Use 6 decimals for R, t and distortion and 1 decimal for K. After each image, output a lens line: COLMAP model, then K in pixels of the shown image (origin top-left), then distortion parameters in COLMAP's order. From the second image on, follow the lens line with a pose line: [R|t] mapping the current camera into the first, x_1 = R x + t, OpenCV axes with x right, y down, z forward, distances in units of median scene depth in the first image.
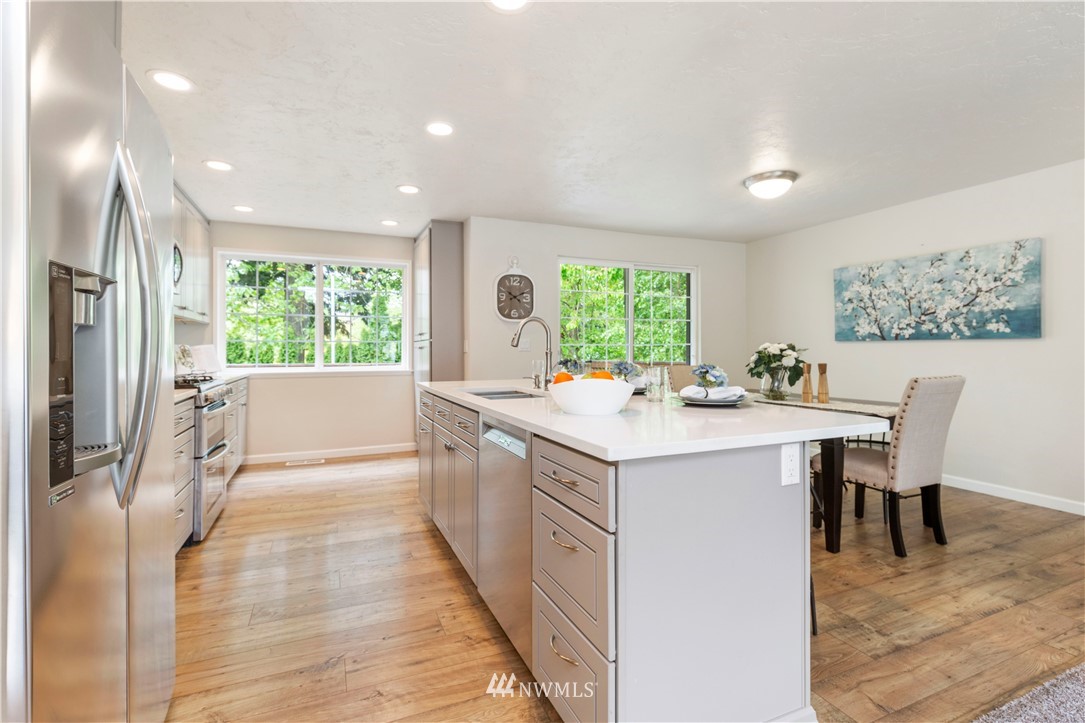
lens RADIAL K [[490.3, 0, 539.9], [0, 490.3, 352.0], [0, 0, 1]] dist [-0.000434, -0.000042]
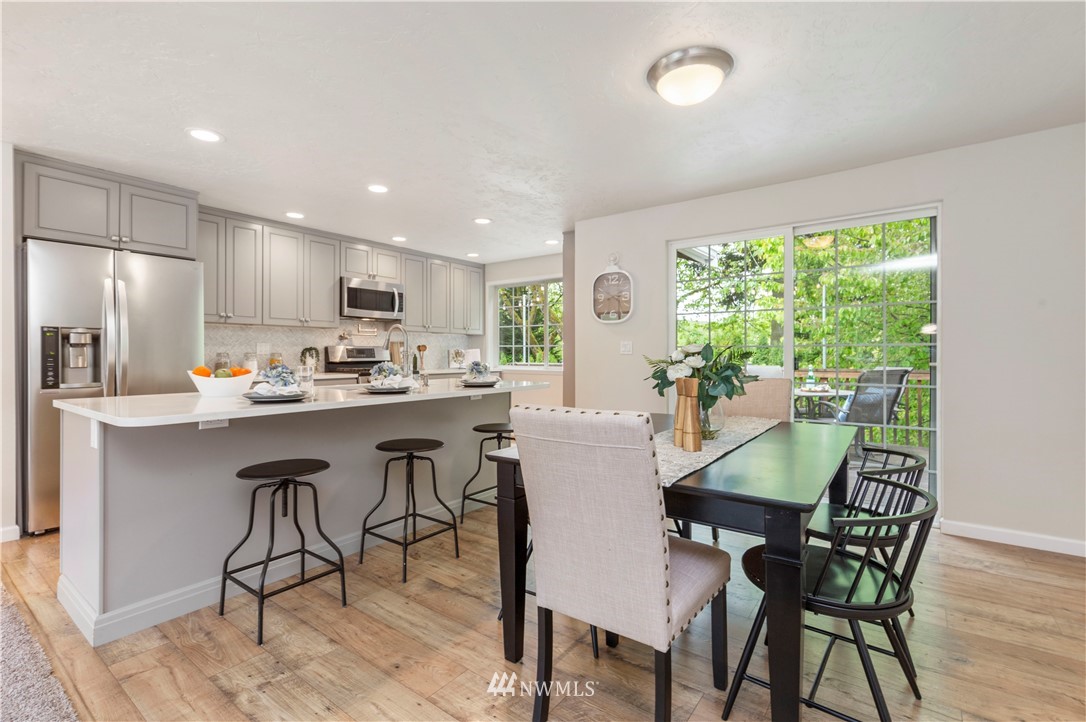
lens RADIAL K [[490.1, 0, 540.7], [0, 490.1, 355.7], [0, 0, 1]] dist [0.002894, 0.000283]
pose [[0.499762, 0.006481, -0.866138, 0.783413], [-0.004470, 0.999978, 0.004903, -0.002603], [0.866151, 0.001422, 0.499780, 0.462799]]
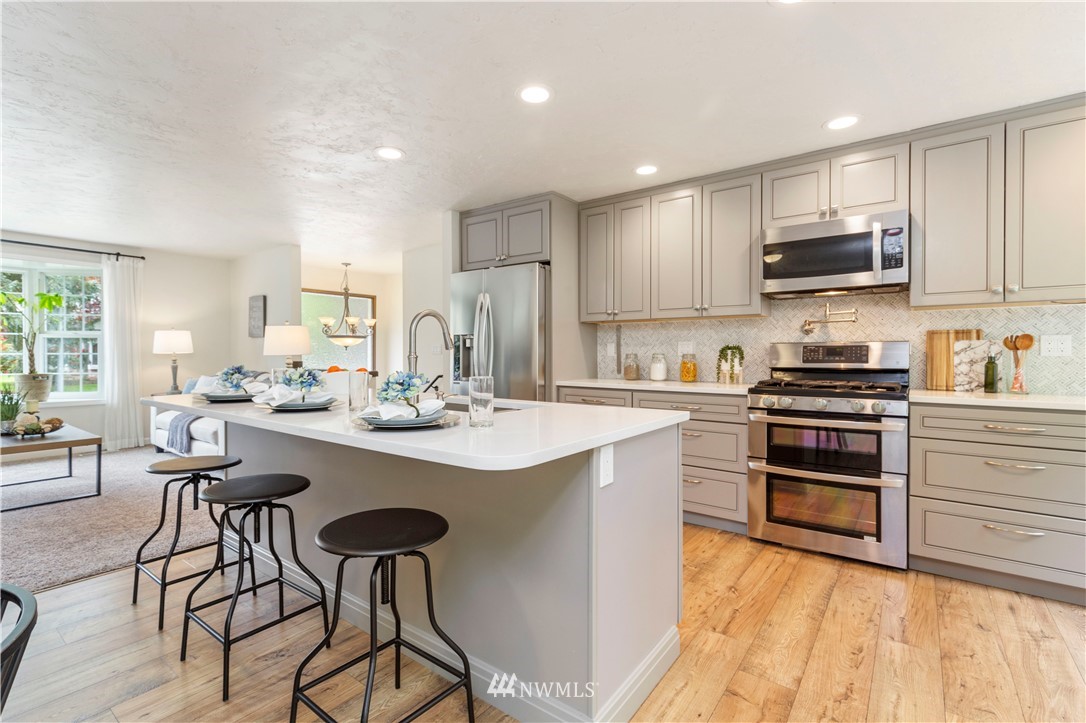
lens RADIAL K [[495.7, 0, 539.9], [0, 495.7, 355.7], [0, 0, 1]] dist [0.000187, 0.000062]
pose [[-0.869791, 0.004935, -0.493395, 0.143253], [0.000192, 0.999953, 0.009664, -0.006000], [0.493420, 0.008311, -0.869751, 1.151898]]
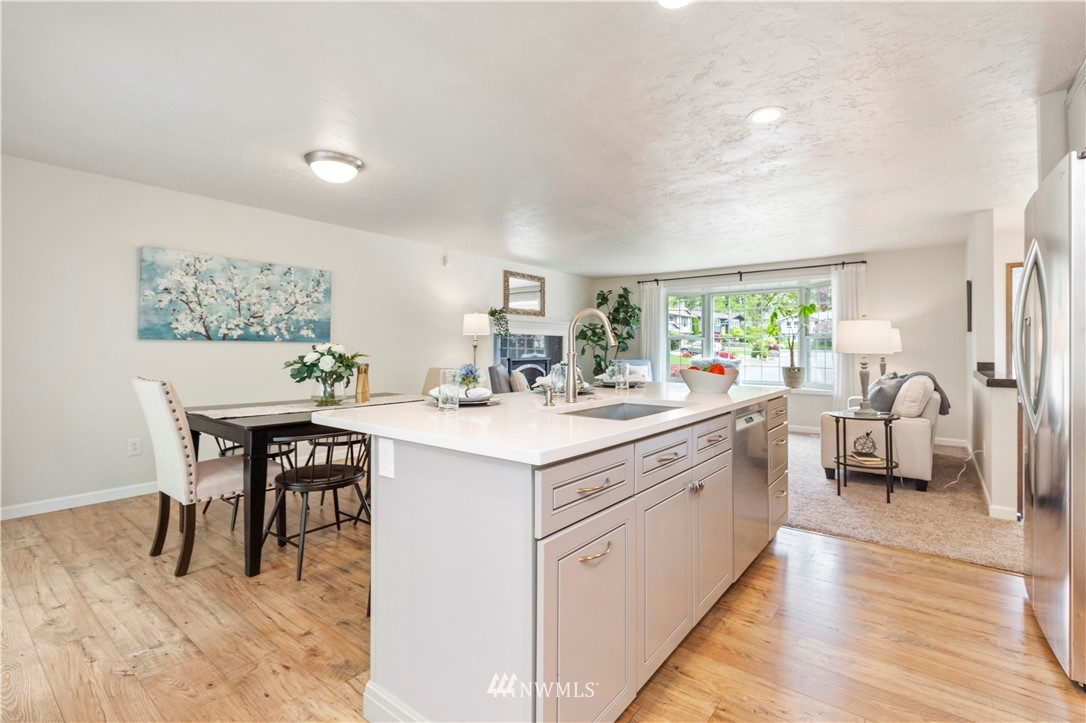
lens RADIAL K [[499.9, 0, 540.8], [0, 499.9, 342.8], [0, 0, 1]] dist [0.003783, -0.000235]
pose [[-0.470636, 0.013685, 0.882221, -0.449455], [0.001361, 0.999890, -0.014785, -0.004354], [-0.882326, -0.005758, -0.470603, 0.945370]]
